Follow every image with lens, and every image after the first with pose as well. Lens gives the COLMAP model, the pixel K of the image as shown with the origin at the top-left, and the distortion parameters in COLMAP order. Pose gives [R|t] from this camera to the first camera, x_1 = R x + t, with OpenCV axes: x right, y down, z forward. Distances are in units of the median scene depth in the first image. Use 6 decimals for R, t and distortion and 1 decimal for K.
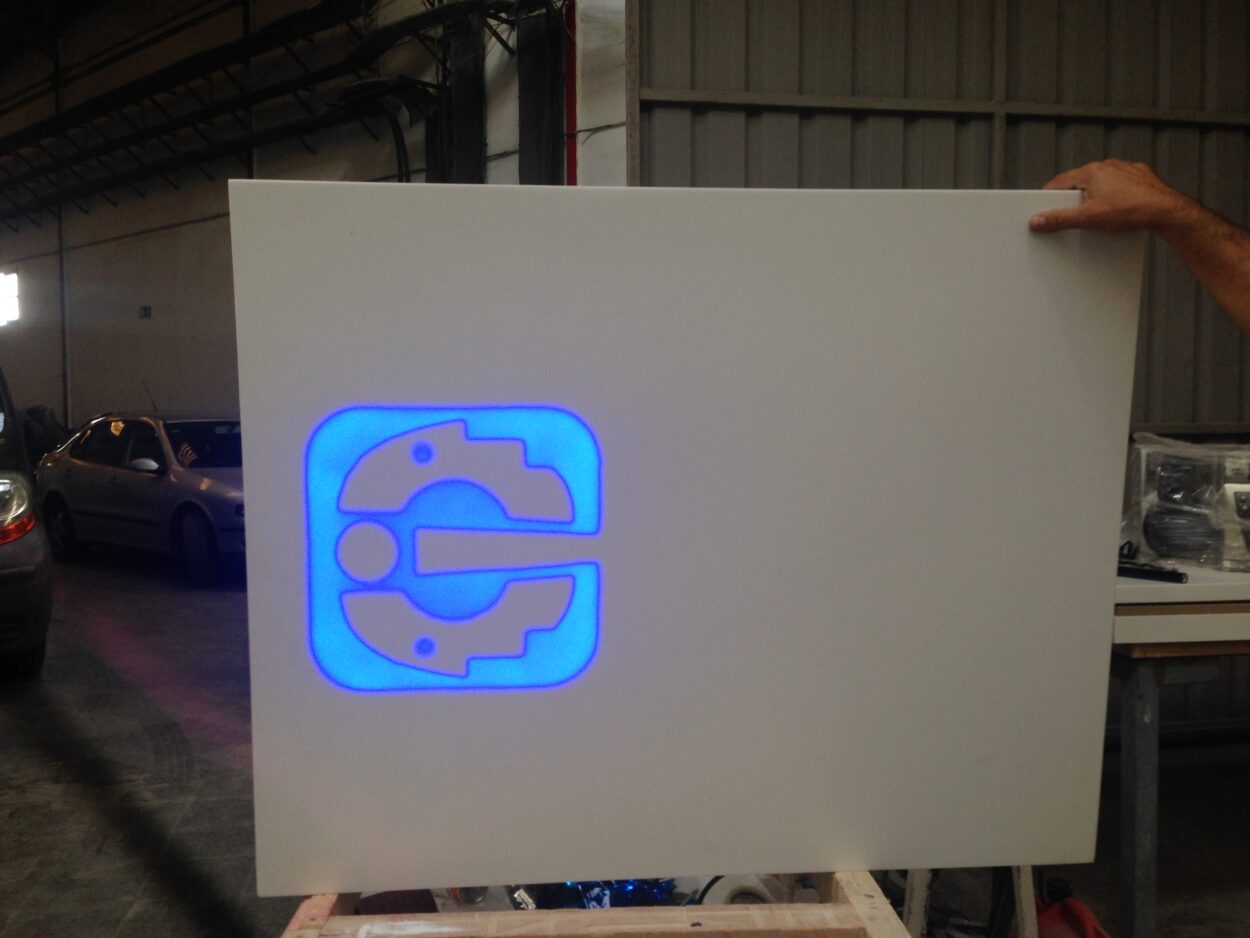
lens RADIAL K [[1169.3, 0, 625.1], [0, 1169.3, 464.7], [0, 0, 1]] dist [0.164264, -0.320189]
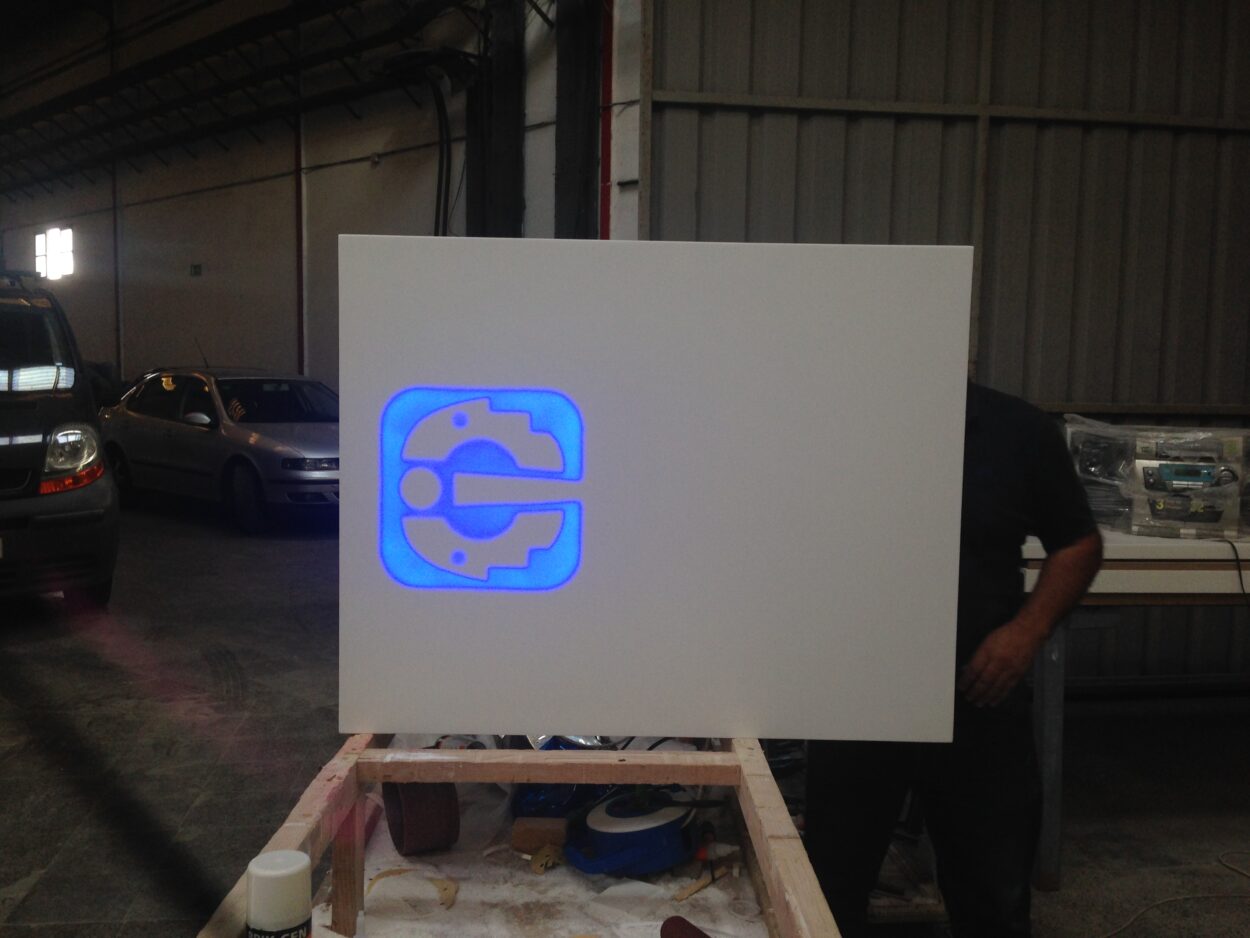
lens RADIAL K [[1204.1, 0, 627.9], [0, 1204.1, 480.3], [0, 0, 1]] dist [0.159602, -0.322192]
pose [[0.999071, 0.024230, -0.035643, 0.039041], [-0.022640, 0.998760, 0.044339, -0.004179], [0.036673, -0.043491, 0.998380, -0.152941]]
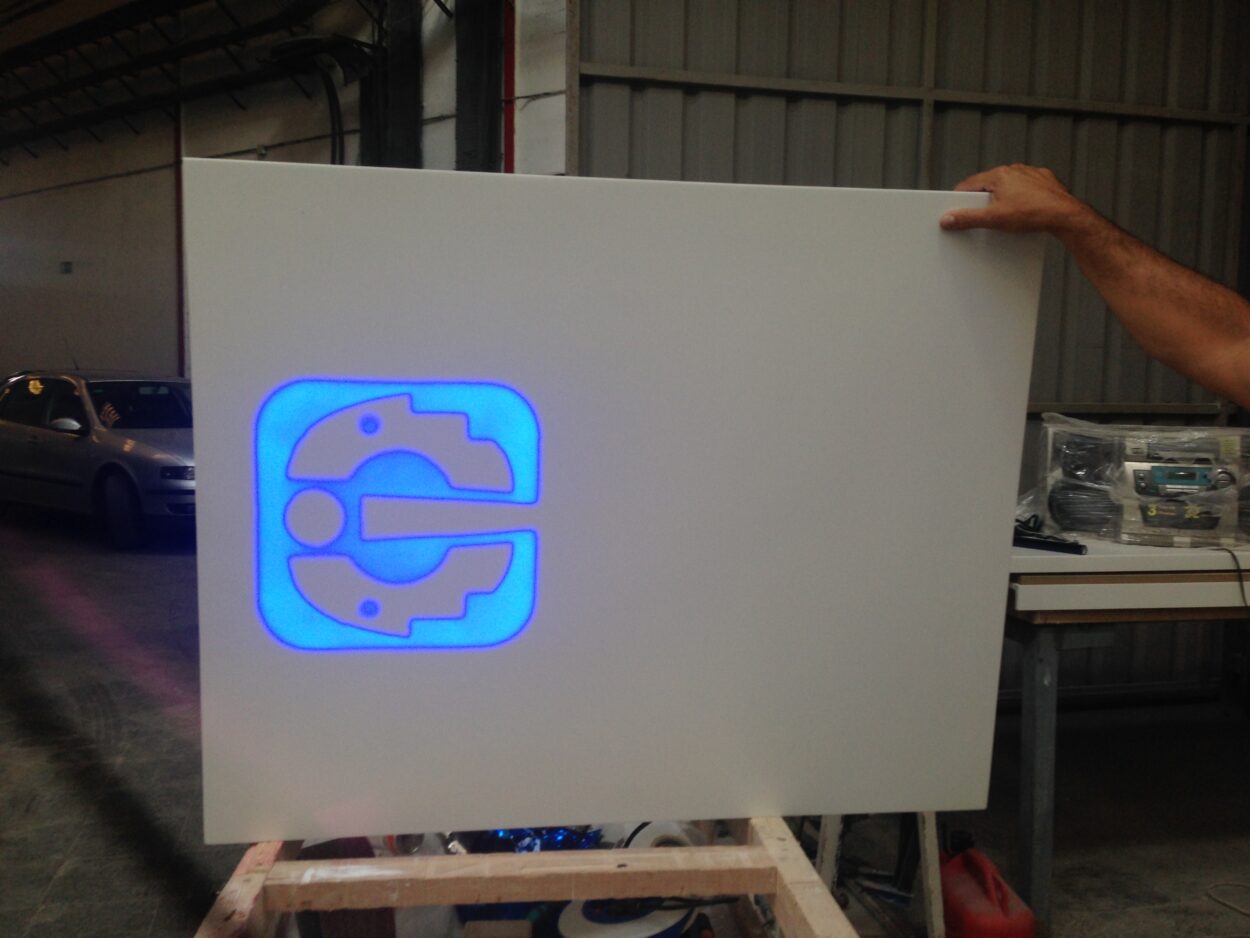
lens RADIAL K [[1170.1, 0, 630.5], [0, 1170.1, 460.6], [0, 0, 1]] dist [0.169146, -0.315937]
pose [[0.997977, 0.014698, 0.061848, -0.001597], [-0.016174, 0.999595, 0.023433, -0.002205], [-0.061479, -0.024386, 0.997810, -0.023715]]
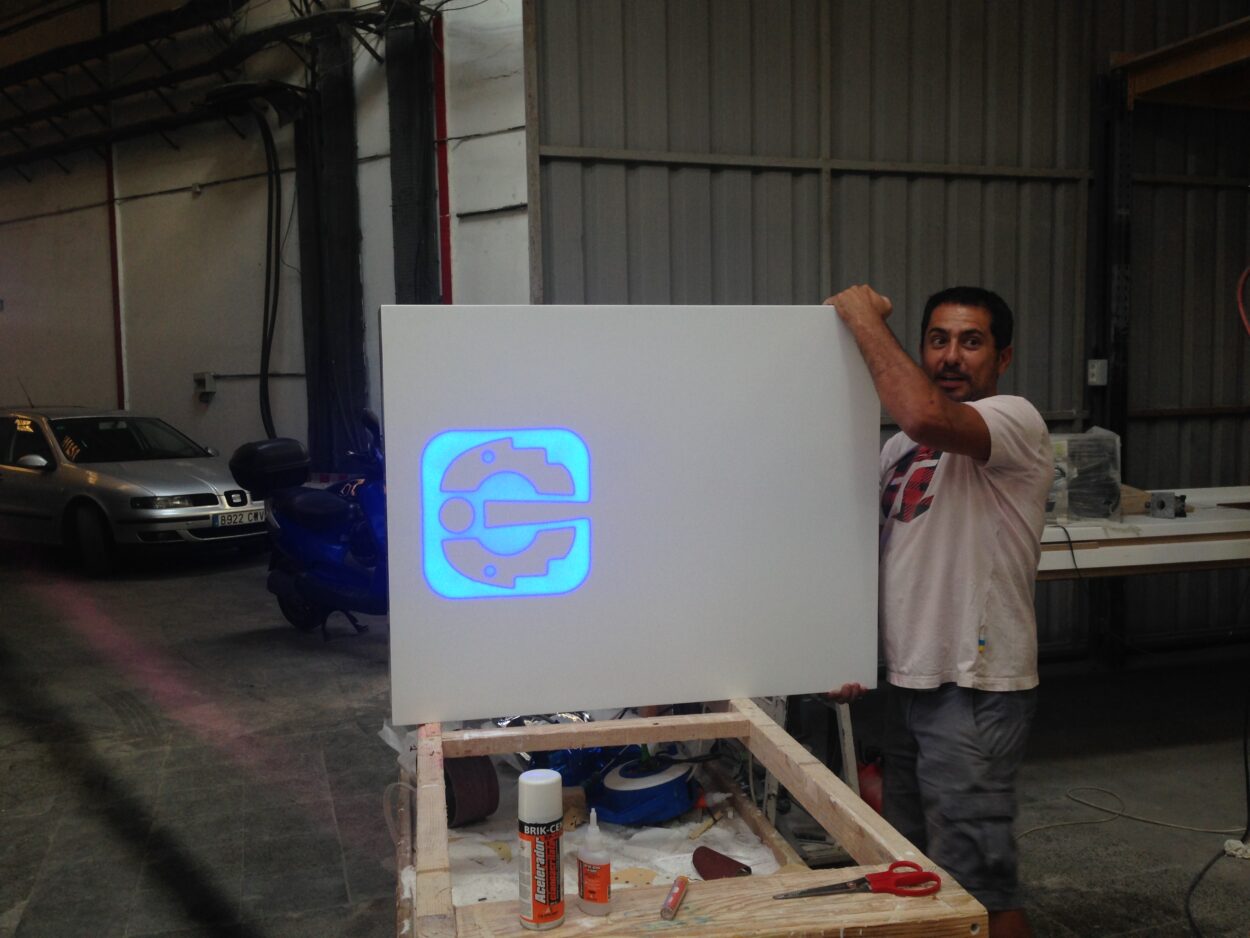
lens RADIAL K [[1237.1, 0, 625.0], [0, 1237.1, 469.0], [0, 0, 1]] dist [0.177248, -0.387787]
pose [[0.990865, -0.021032, 0.133206, -0.078983], [0.018558, 0.999632, 0.019782, -0.009963], [-0.133573, -0.017129, 0.990891, -0.289409]]
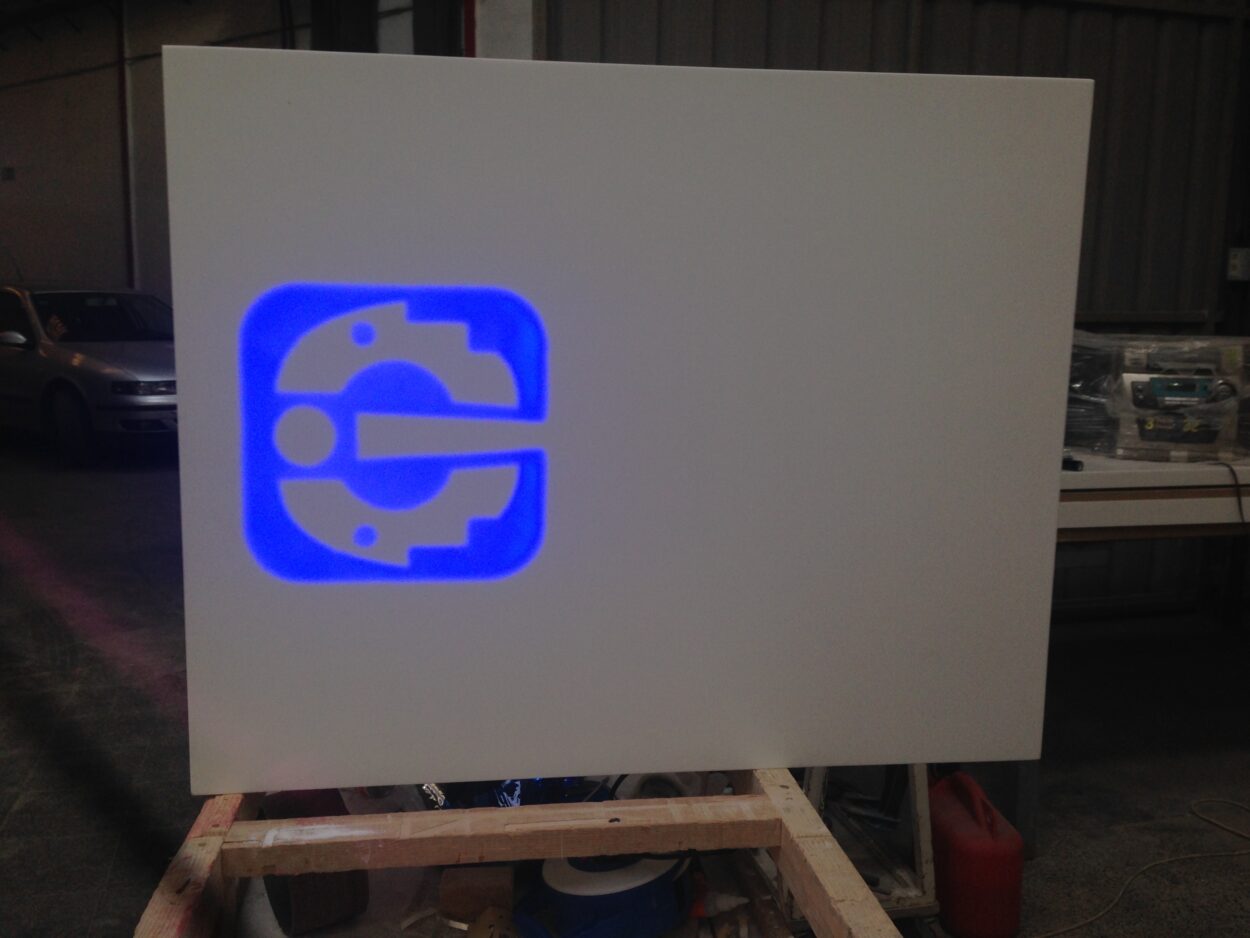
lens RADIAL K [[1179.4, 0, 628.8], [0, 1179.4, 461.3], [0, 0, 1]] dist [0.123076, -0.240408]
pose [[0.995837, 0.002755, 0.091110, -0.006880], [-0.011707, 0.995131, 0.097862, -0.003168], [-0.090397, -0.098521, 0.991021, 0.015612]]
